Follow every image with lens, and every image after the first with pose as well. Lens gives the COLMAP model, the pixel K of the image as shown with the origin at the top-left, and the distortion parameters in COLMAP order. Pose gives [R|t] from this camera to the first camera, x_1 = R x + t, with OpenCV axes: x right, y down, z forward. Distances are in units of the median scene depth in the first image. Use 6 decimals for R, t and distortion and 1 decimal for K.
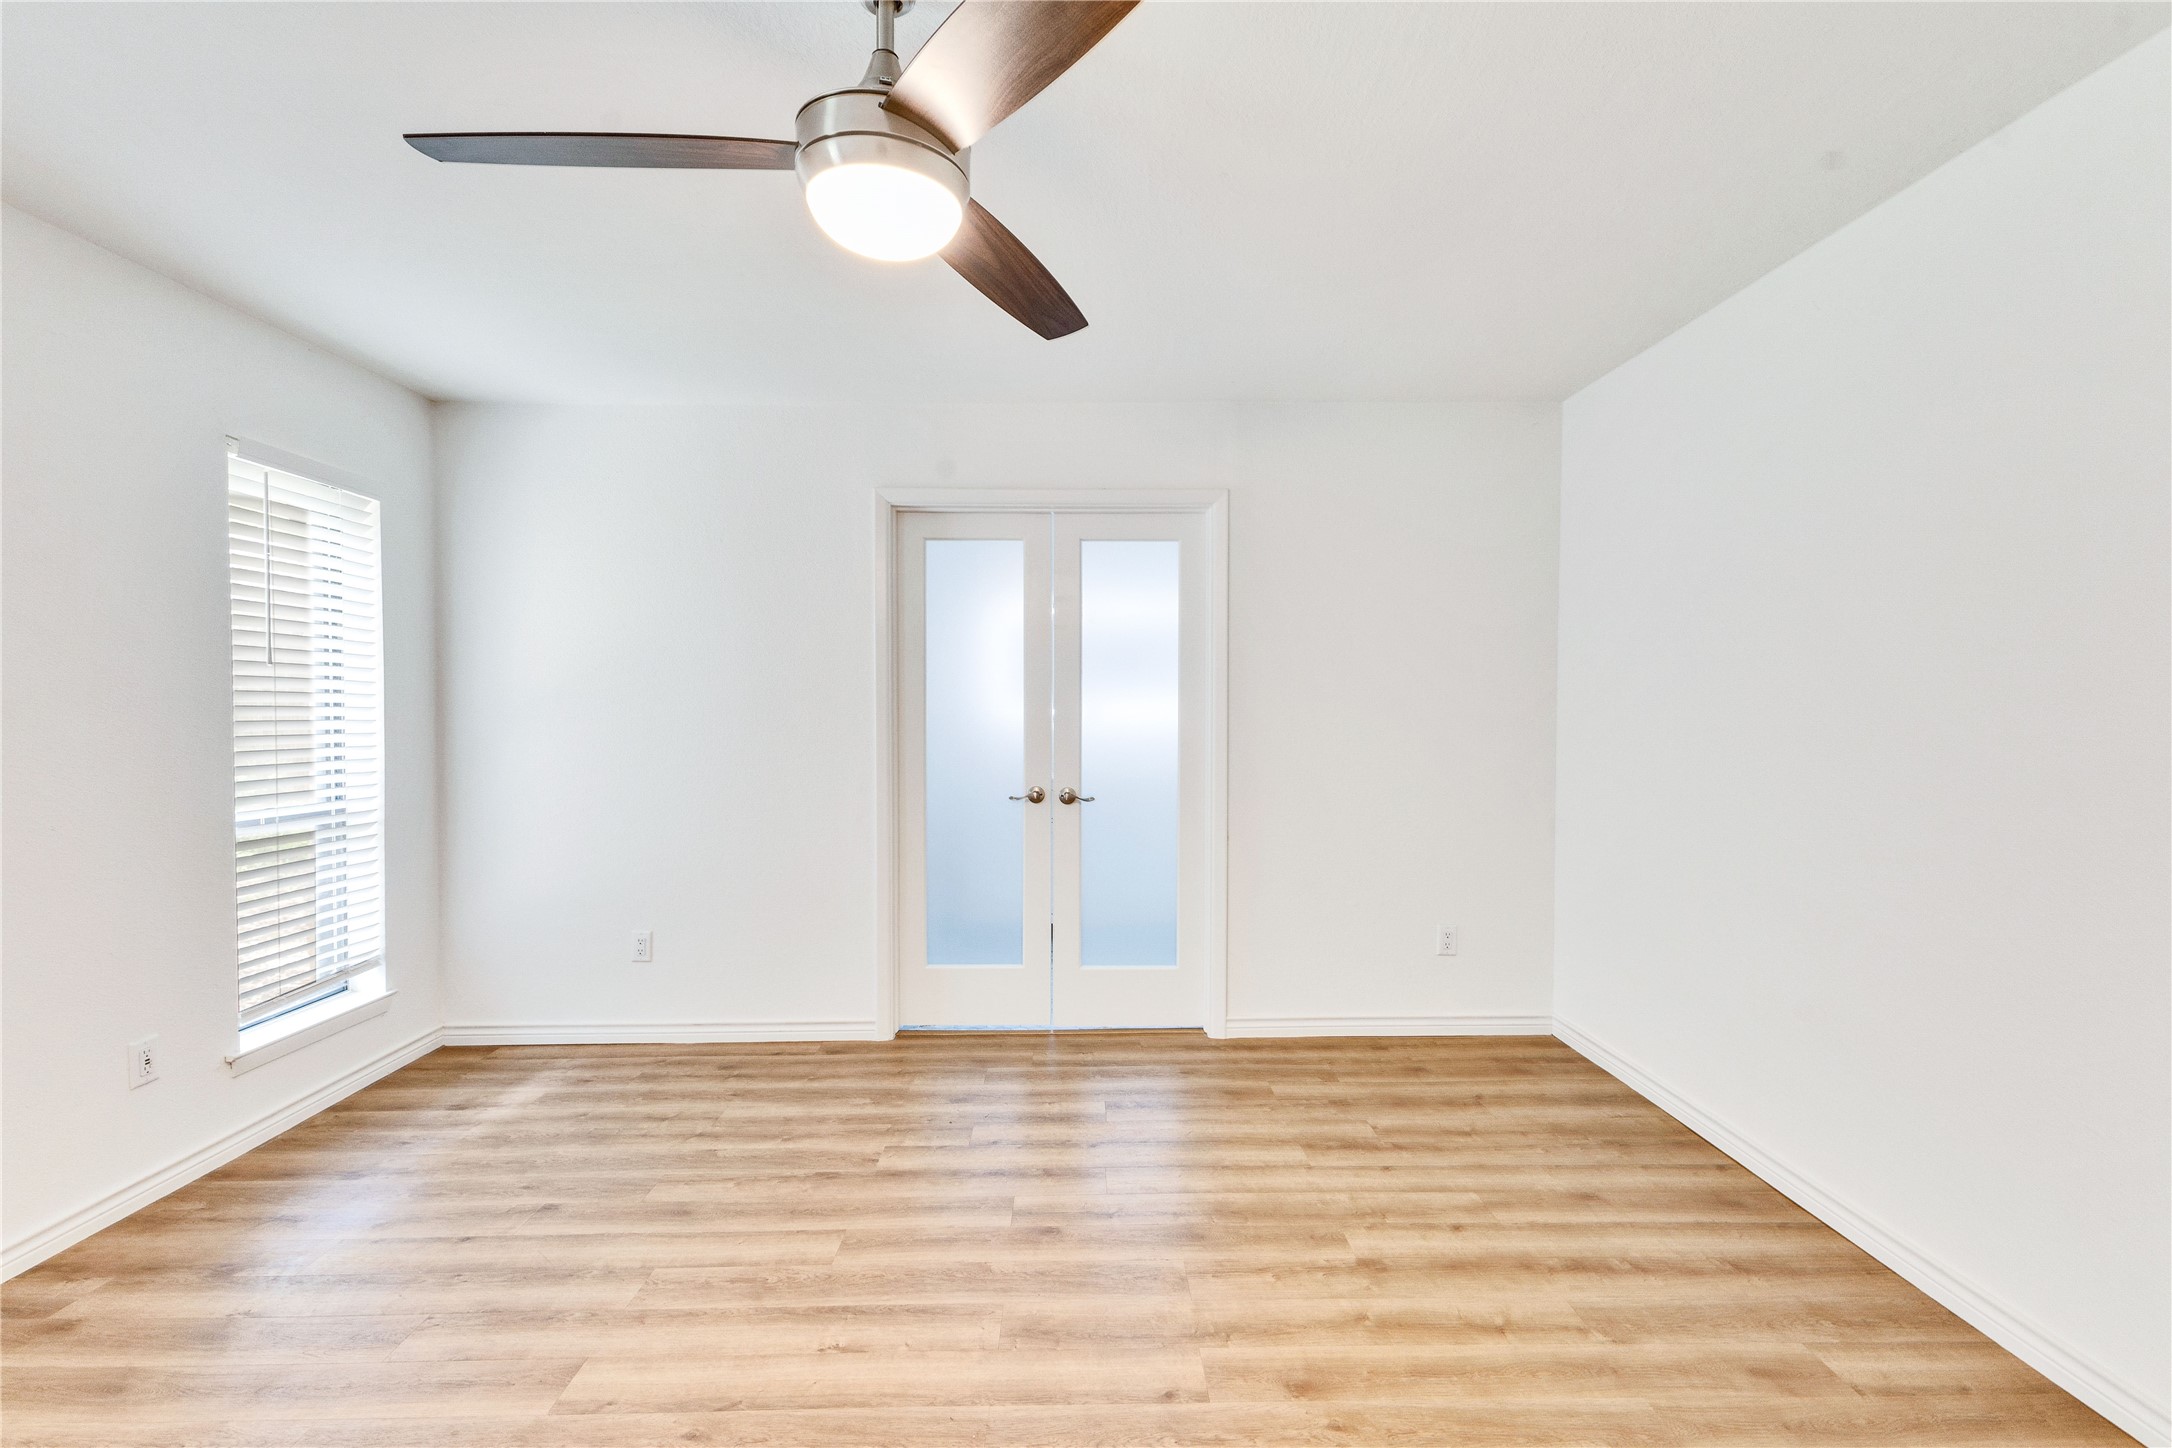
lens RADIAL K [[944.0, 0, 1076.1], [0, 944.0, 715.5], [0, 0, 1]] dist [0.013029, -0.003159]
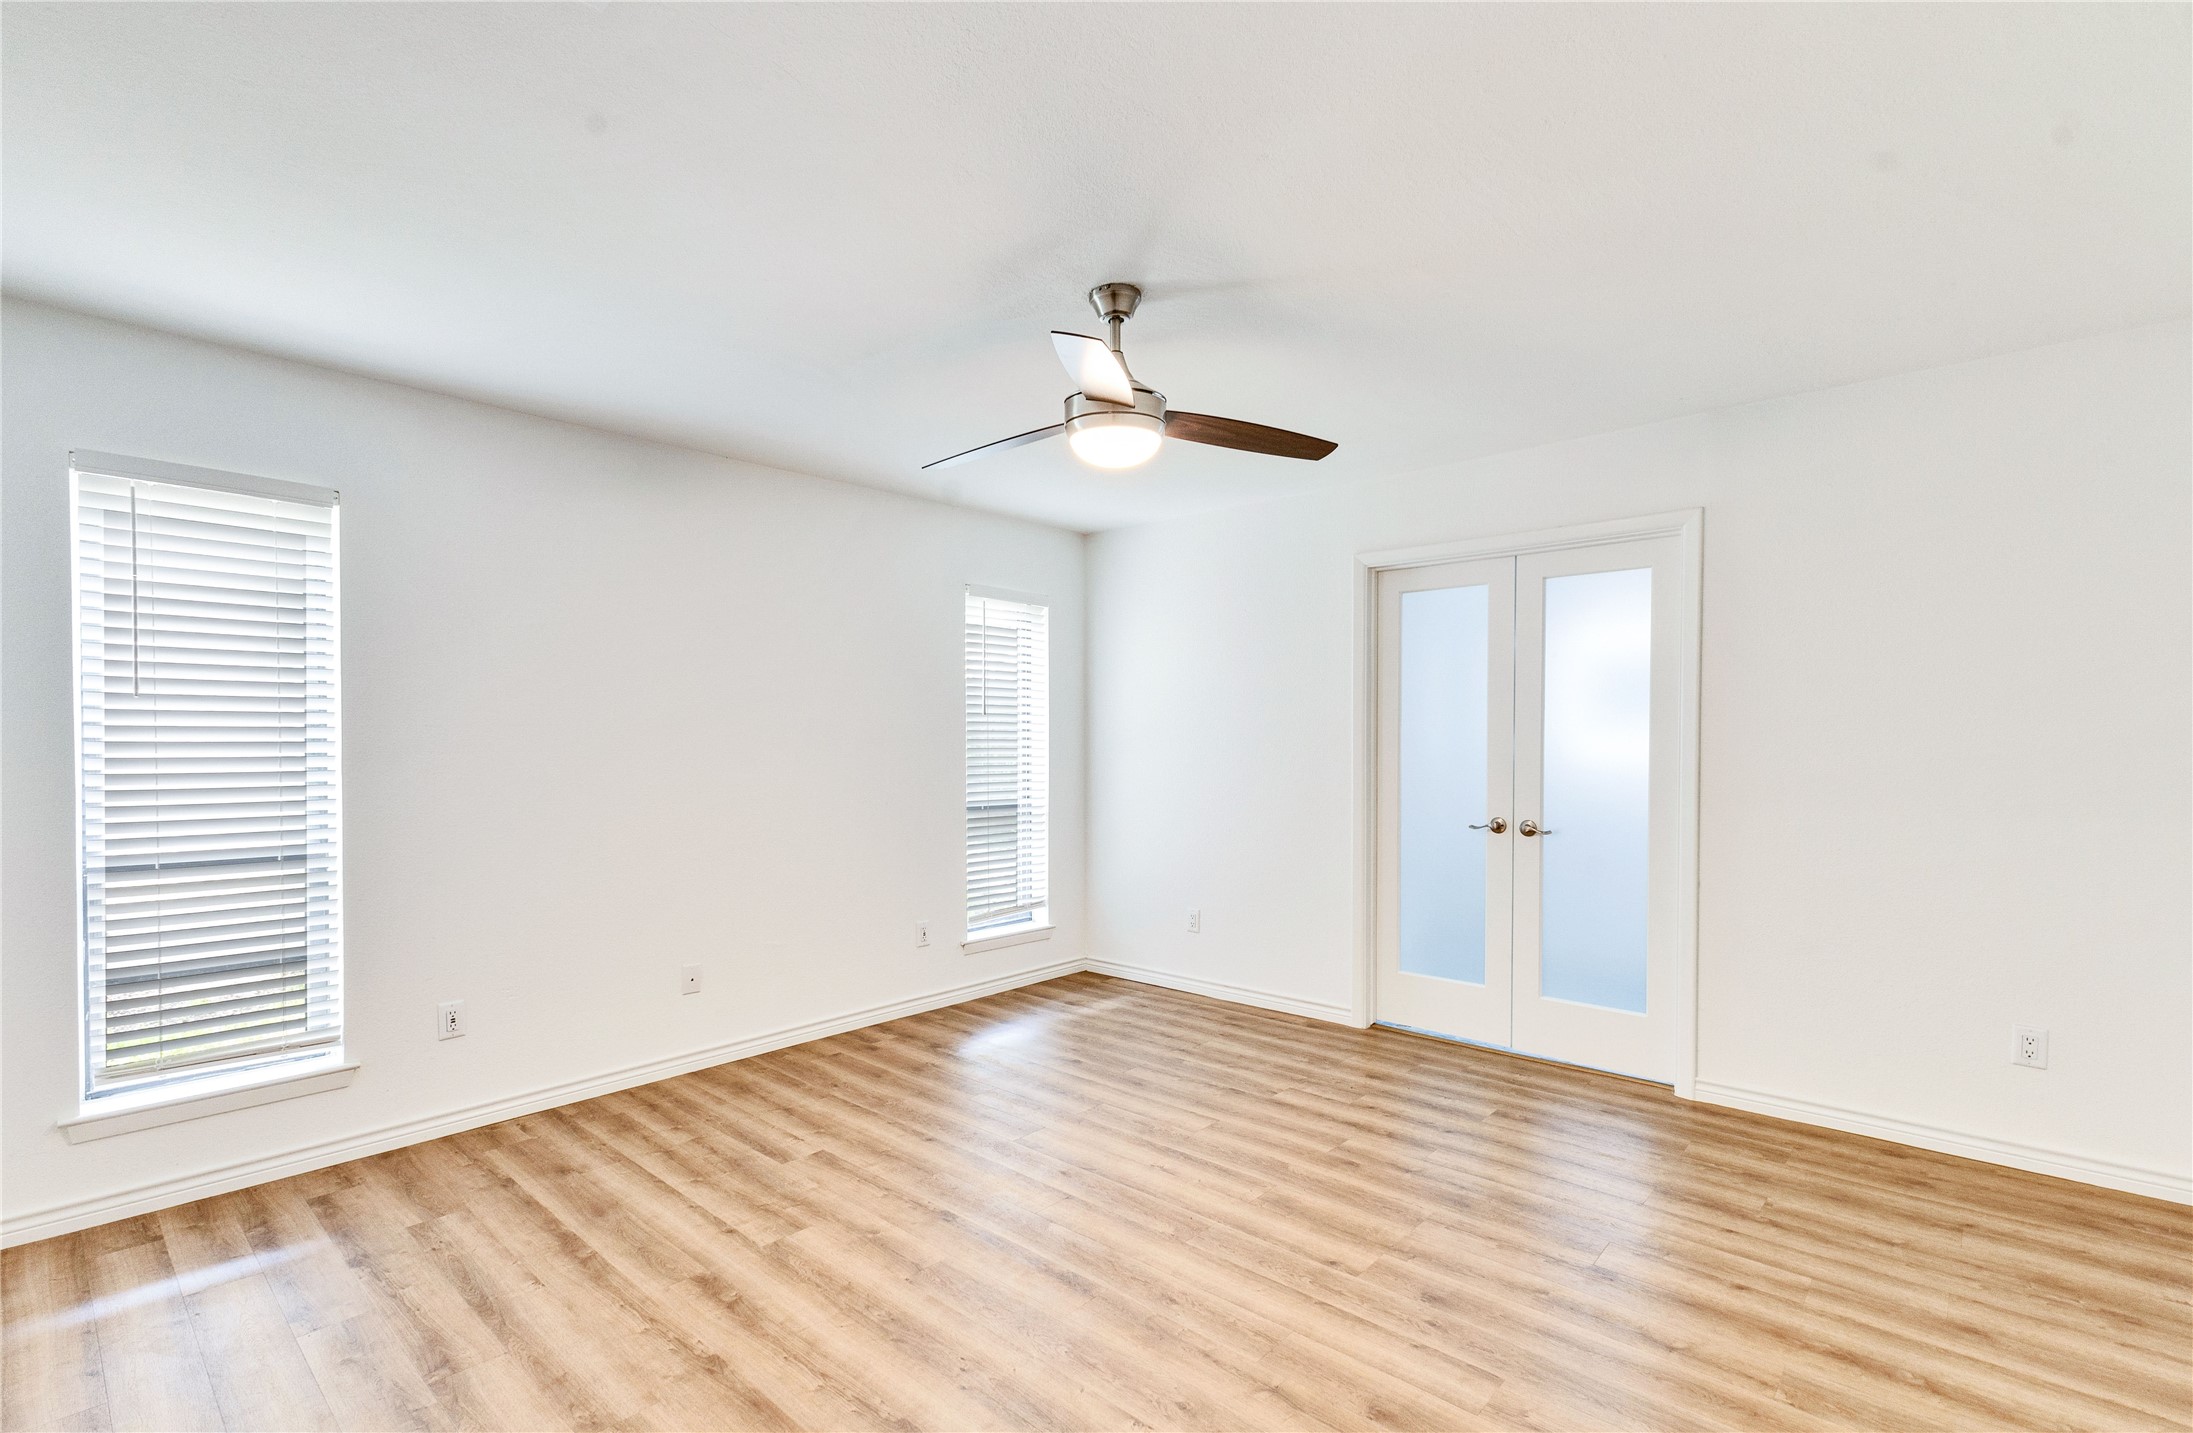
lens RADIAL K [[1012.8, 0, 1094.9], [0, 1012.8, 730.8], [0, 0, 1]] dist [0.006344, 0.000087]
pose [[0.723964, -0.003727, -0.689828, 0.482077], [-0.010524, 0.999809, -0.016447, 0.002786], [0.689758, 0.019167, 0.723787, -0.150186]]
